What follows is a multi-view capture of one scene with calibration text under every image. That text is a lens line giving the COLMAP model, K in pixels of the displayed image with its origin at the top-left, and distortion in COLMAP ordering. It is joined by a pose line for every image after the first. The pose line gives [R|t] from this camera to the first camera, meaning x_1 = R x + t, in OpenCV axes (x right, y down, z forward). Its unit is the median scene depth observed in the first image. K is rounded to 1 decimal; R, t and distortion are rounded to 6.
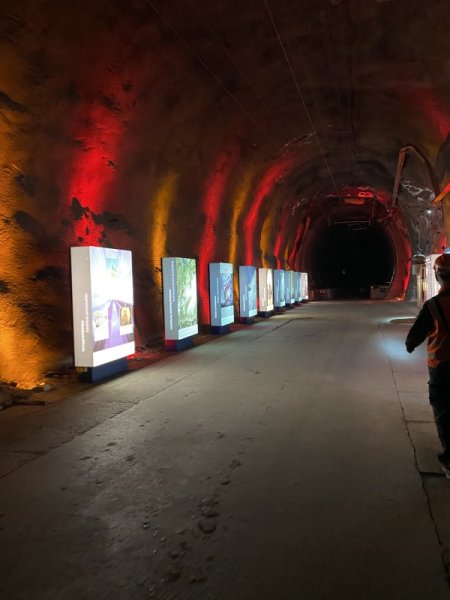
lens RADIAL K [[457.9, 0, 225.0], [0, 457.9, 300.0], [0, 0, 1]] dist [-0.012554, -0.000288]
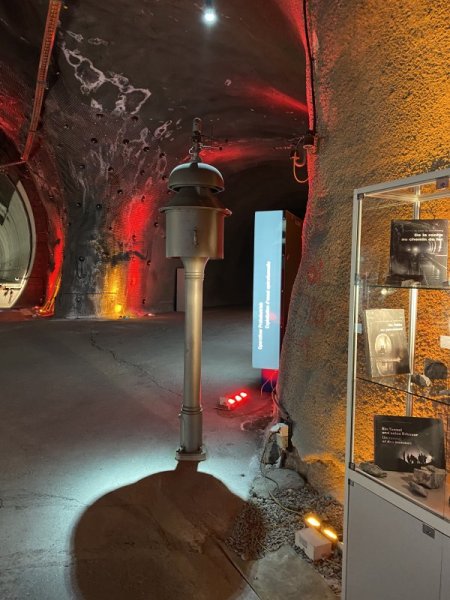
lens RADIAL K [[457.9, 0, 225.0], [0, 457.9, 300.0], [0, 0, 1]] dist [-0.012554, -0.000288]
pose [[0.713616, -0.005276, 0.700517, 0.188505], [-0.001570, 0.999957, 0.009130, -0.026284], [-0.700535, -0.007615, 0.713577, 0.557646]]
